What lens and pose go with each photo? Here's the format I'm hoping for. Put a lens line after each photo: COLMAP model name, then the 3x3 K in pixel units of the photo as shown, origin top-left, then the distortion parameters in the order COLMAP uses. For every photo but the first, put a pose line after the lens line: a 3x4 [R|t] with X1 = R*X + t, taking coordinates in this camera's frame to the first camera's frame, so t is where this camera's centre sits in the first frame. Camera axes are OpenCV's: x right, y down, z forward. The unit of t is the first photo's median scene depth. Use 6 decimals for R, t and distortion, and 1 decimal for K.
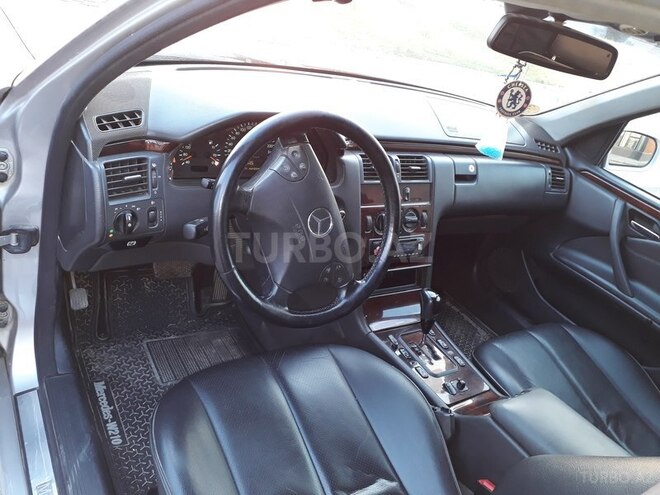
lens RADIAL K [[522.4, 0, 329.1], [0, 522.4, 245.5], [0, 0, 1]] dist [0.023251, -0.041100]
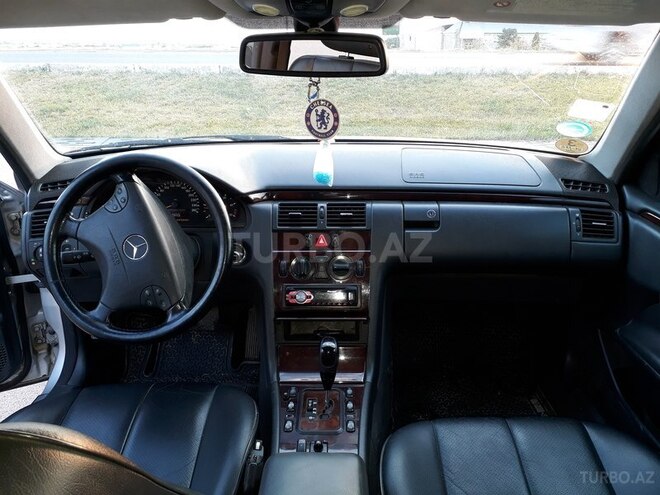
lens RADIAL K [[522.4, 0, 329.4], [0, 522.4, 249.8], [0, 0, 1]] dist [0.023251, -0.041100]
pose [[0.813295, -0.051595, -0.579559, 0.695794], [-0.077193, 0.977688, -0.195364, 0.105049], [0.576708, 0.203627, 0.791166, 0.237713]]
